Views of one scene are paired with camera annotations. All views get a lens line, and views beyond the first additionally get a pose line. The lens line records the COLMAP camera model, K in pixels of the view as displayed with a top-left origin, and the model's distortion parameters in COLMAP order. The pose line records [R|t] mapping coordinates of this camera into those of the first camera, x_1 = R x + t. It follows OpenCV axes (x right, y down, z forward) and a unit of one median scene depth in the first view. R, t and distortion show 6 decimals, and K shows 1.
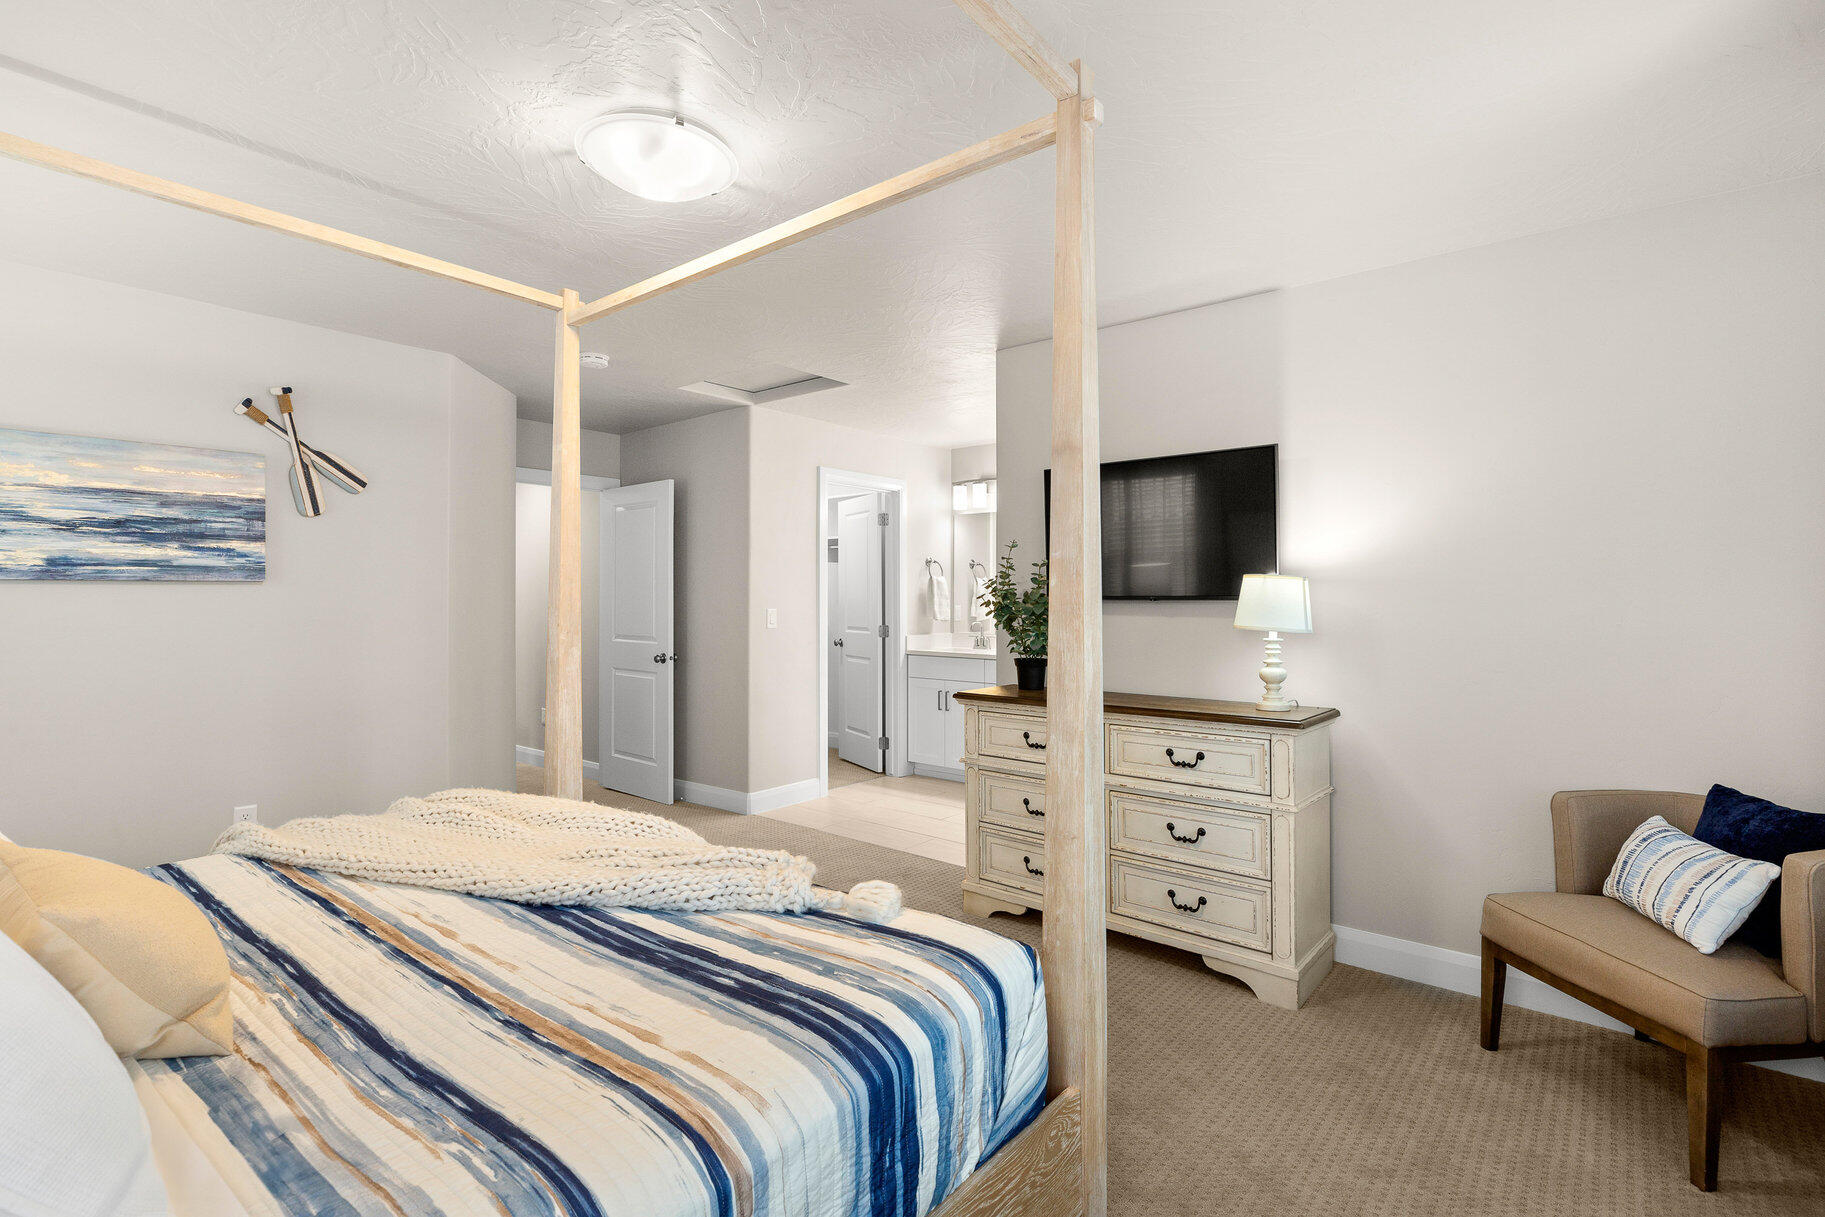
lens RADIAL K [[879.3, 0, 911.4], [0, 879.3, 588.7], [0, 0, 1]] dist [-0.002779, -0.000048]
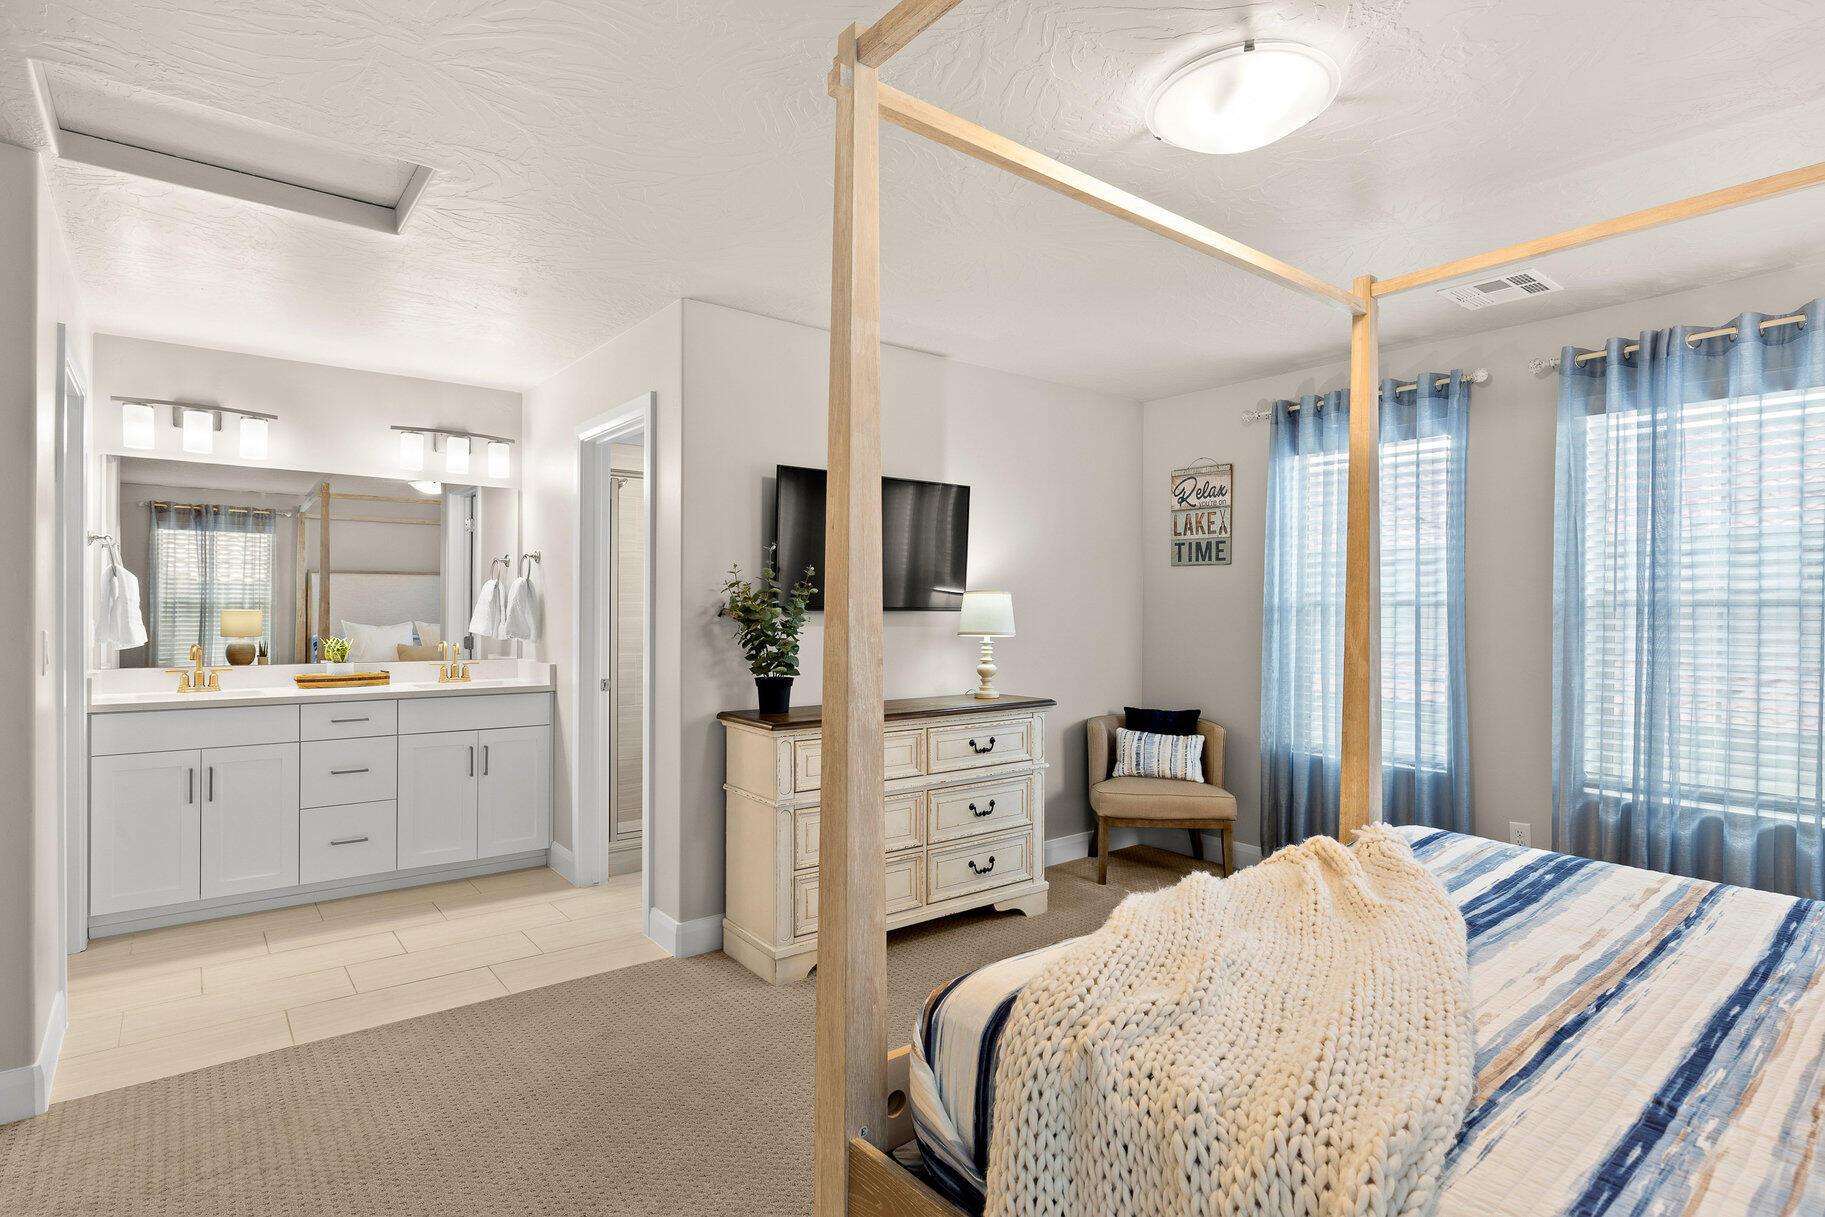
lens RADIAL K [[916.5, 0, 909.9], [0, 916.5, 612.3], [0, 0, 1]] dist [-0.004494, 0.000304]
pose [[0.198598, -0.004225, 0.980072, -0.810681], [-0.015006, 0.999860, 0.007351, 0.006051], [-0.979966, -0.016167, 0.198506, 0.756610]]
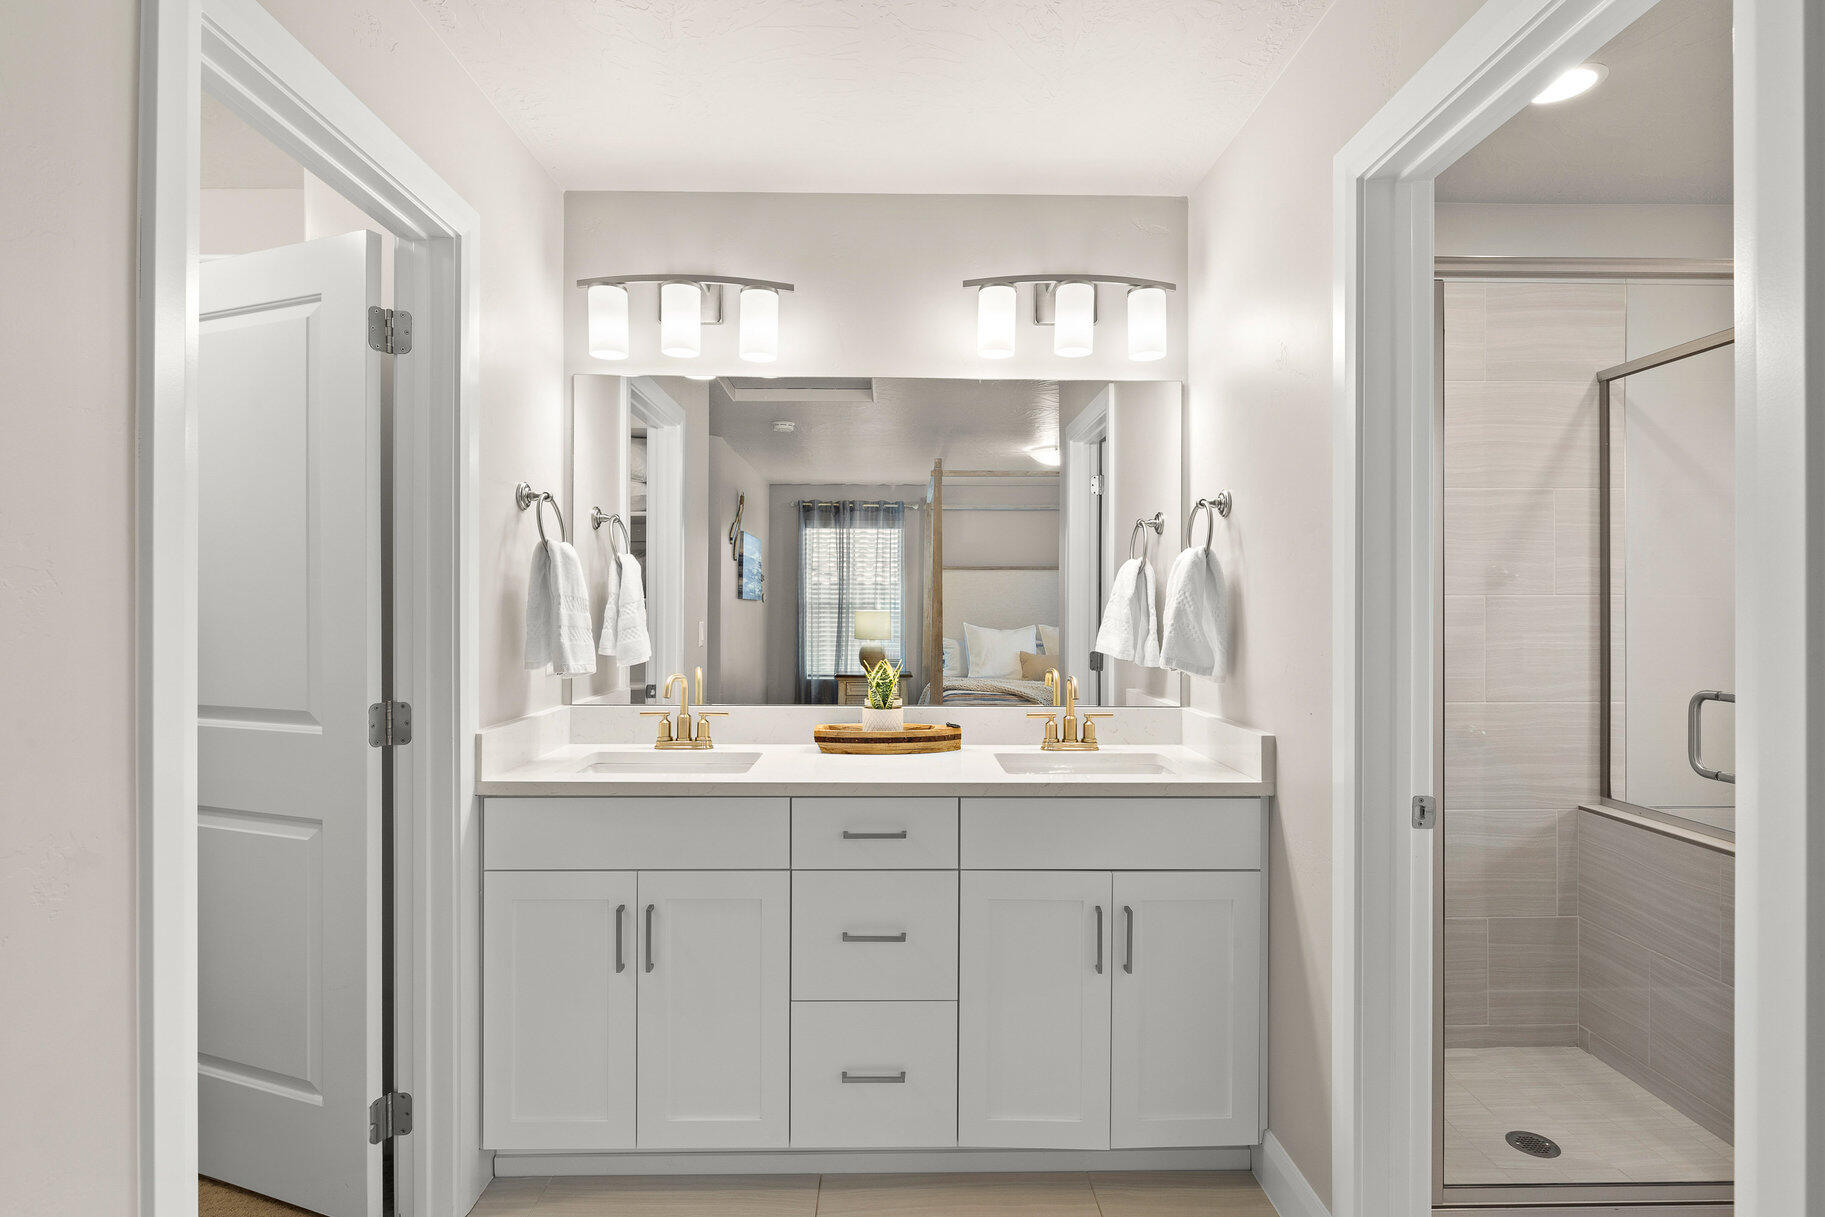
lens RADIAL K [[916.5, 0, 911.2], [0, 916.5, 601.0], [0, 0, 1]] dist [-0.004494, 0.000304]
pose [[0.751528, 0.004567, 0.659686, -0.184153], [-0.008898, 0.999955, 0.003214, 0.011680], [-0.659642, -0.008285, 0.751535, 1.227863]]
